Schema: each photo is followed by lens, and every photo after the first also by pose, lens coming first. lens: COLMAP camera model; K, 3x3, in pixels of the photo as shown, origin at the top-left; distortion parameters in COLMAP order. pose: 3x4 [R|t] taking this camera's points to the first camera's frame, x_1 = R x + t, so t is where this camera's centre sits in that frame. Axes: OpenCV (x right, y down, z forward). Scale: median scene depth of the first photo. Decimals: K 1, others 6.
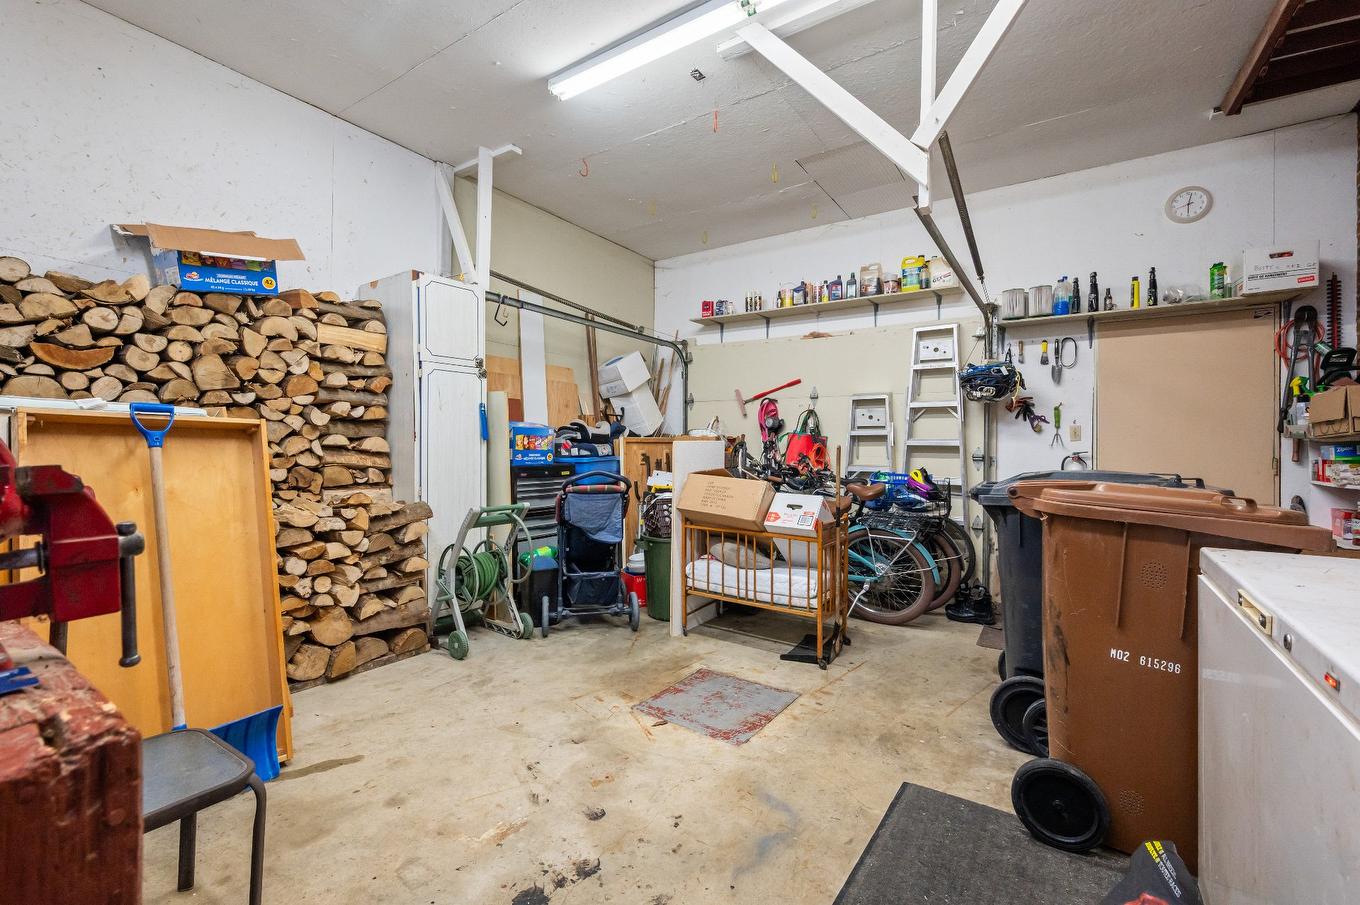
lens RADIAL K [[579.5, 0, 684.8], [0, 579.5, 448.8], [0, 0, 1]] dist [-0.001930, -0.000127]
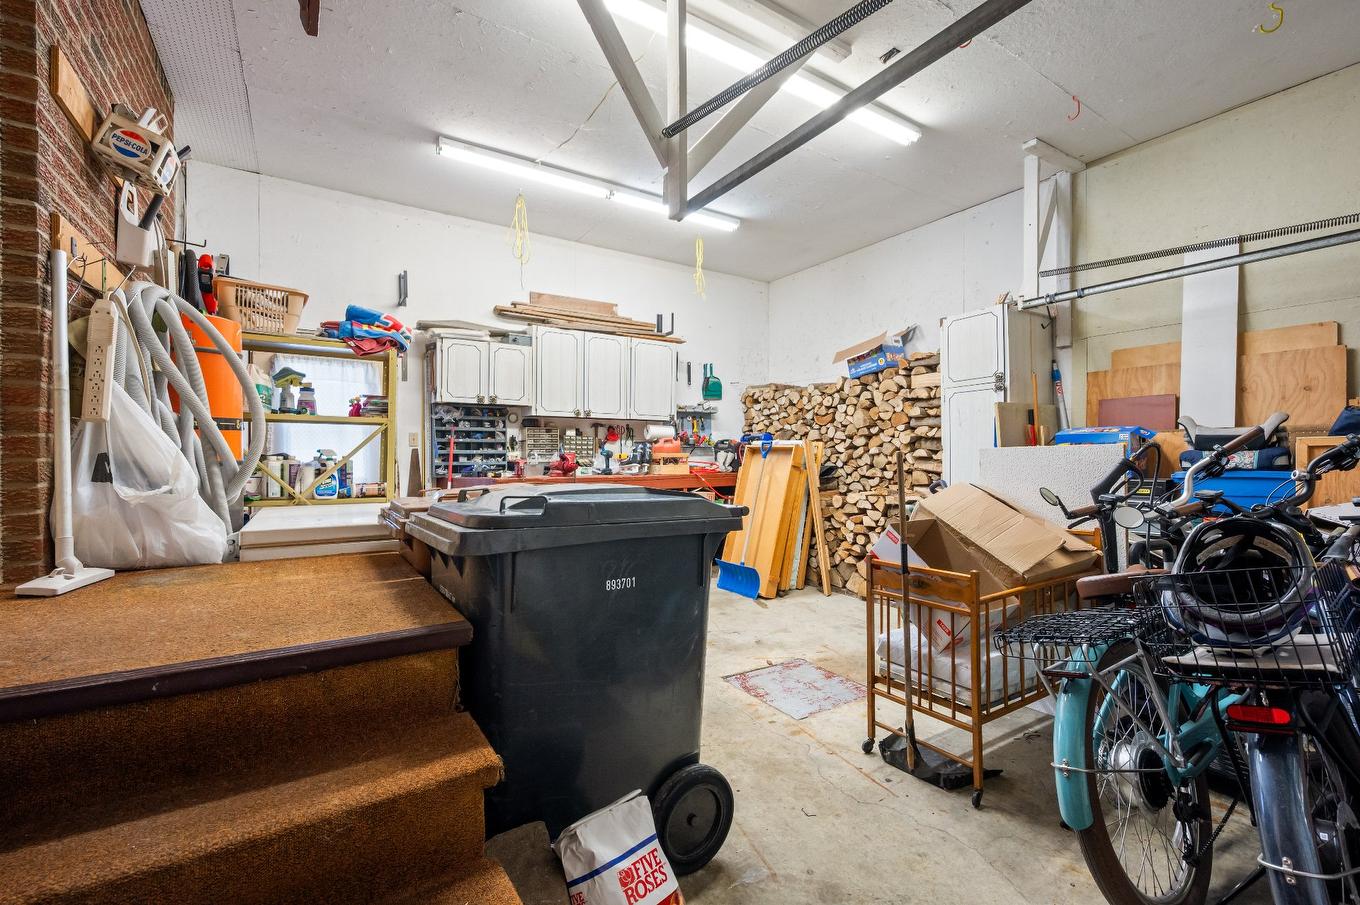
lens RADIAL K [[579.5, 0, 681.8], [0, 579.5, 457.5], [0, 0, 1]] dist [-0.001930, -0.000127]
pose [[-0.394585, -0.005722, -0.918842, 1.102253], [-0.002607, 0.999984, -0.005108, 0.006262], [0.918856, 0.000380, -0.394594, 1.162501]]
